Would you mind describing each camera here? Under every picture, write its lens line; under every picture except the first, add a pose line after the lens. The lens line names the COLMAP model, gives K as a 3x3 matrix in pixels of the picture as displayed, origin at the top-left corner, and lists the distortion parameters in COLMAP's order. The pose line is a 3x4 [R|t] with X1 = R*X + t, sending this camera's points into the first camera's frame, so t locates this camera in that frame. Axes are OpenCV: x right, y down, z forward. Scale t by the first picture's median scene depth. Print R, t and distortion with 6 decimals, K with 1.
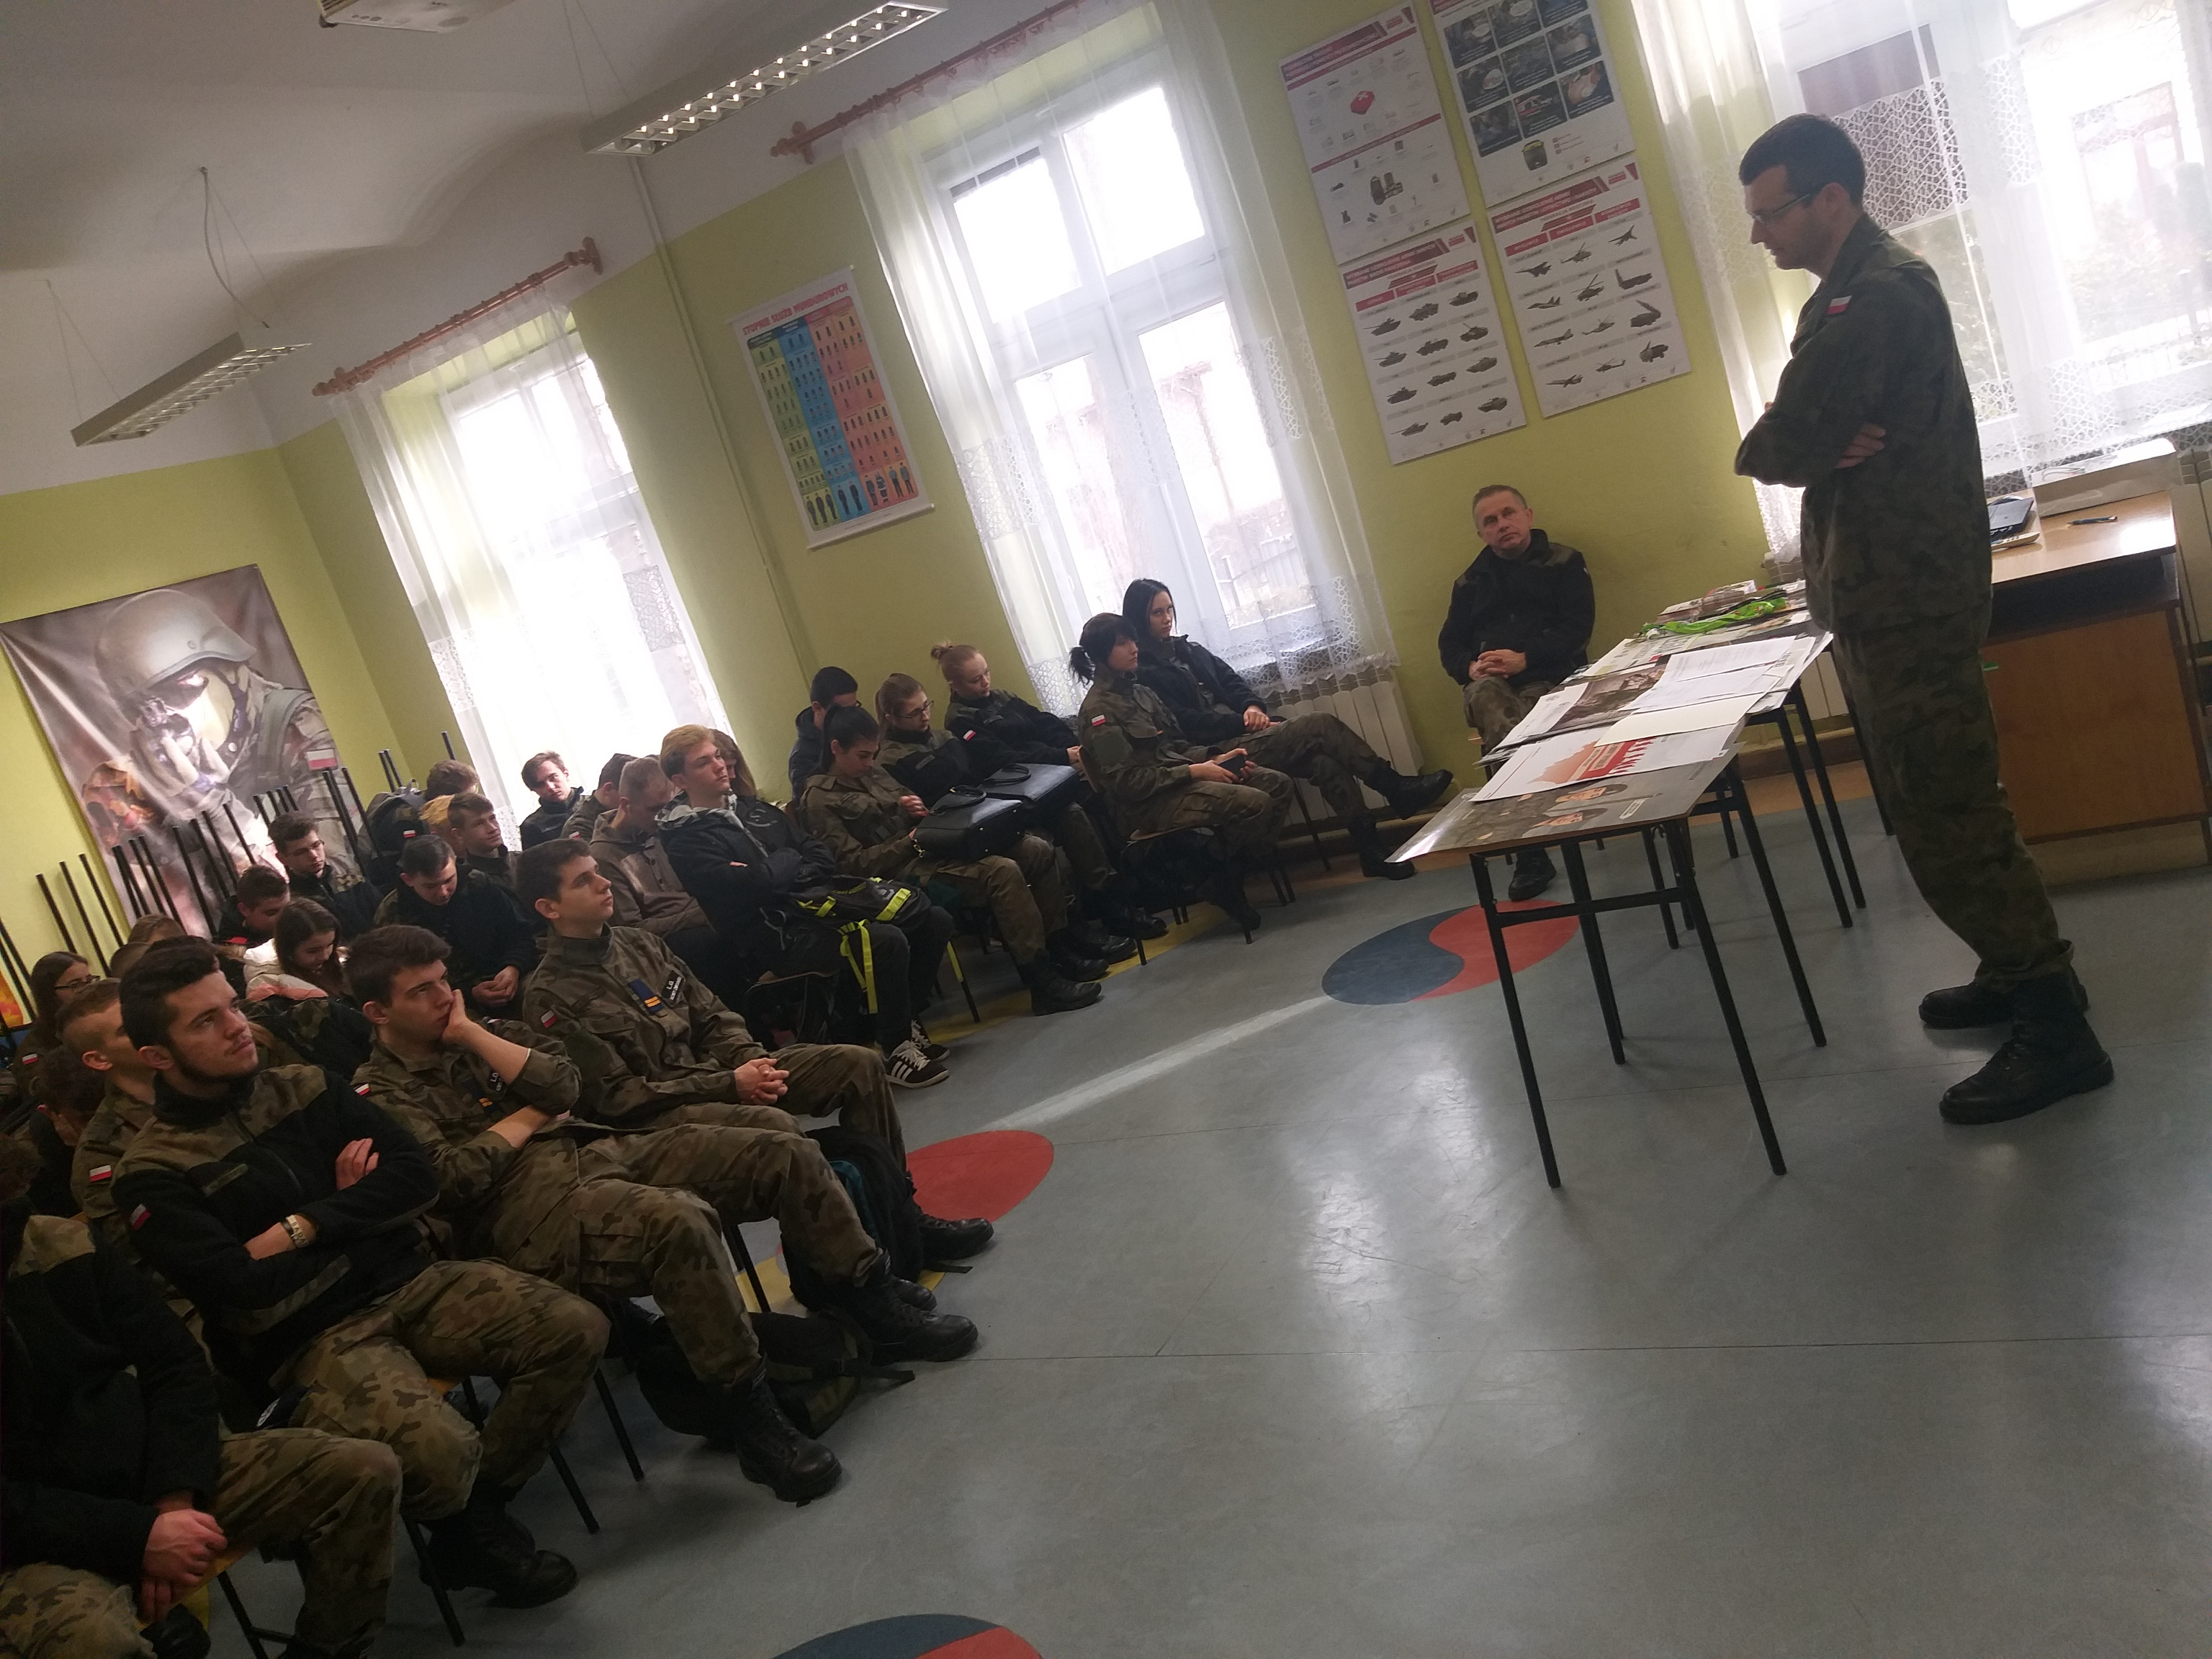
lens RADIAL K [[1620.4, 0, 1093.4], [0, 1620.4, 818.1], [0, 0, 1]] dist [0.023505, -0.010783]
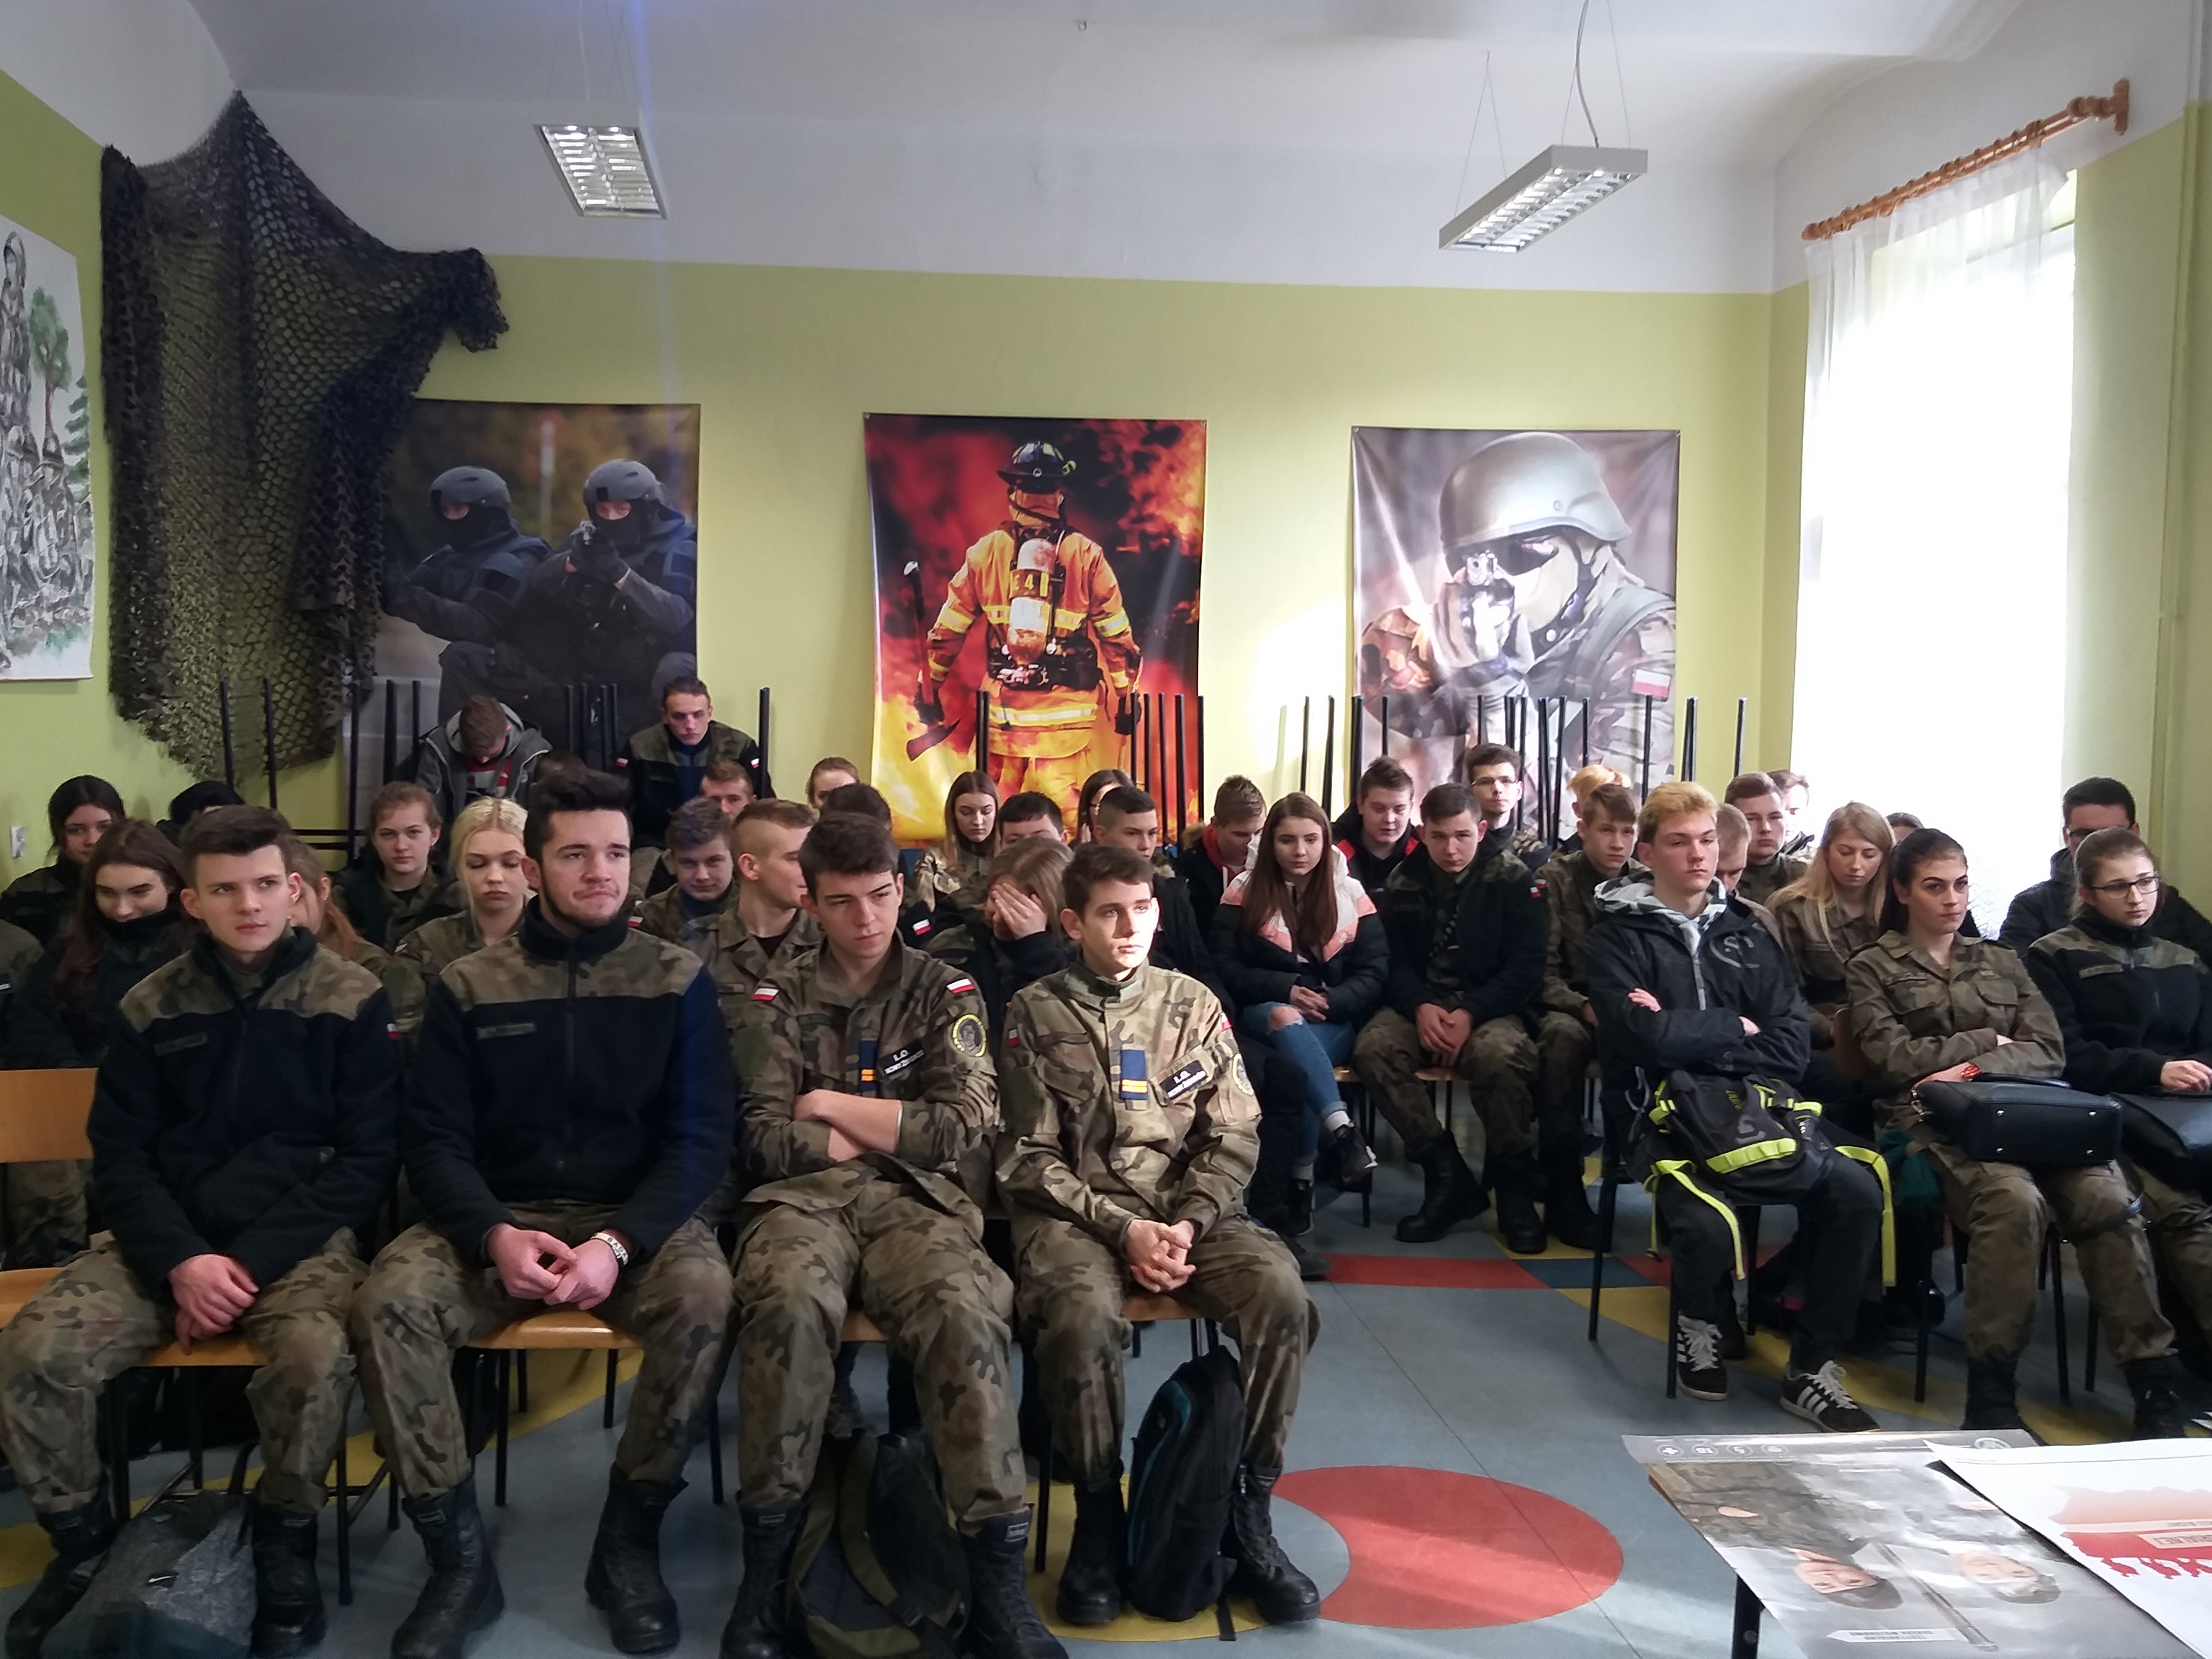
lens RADIAL K [[2162.7, 0, 1126.8], [0, 2162.7, 829.6], [0, 0, 1]] dist [-0.047259, 0.000000]
pose [[0.565487, 0.365857, -0.739171, 0.095004], [-0.351491, 0.917669, 0.185305, -0.040140], [0.746109, 0.155024, 0.647525, 0.076505]]
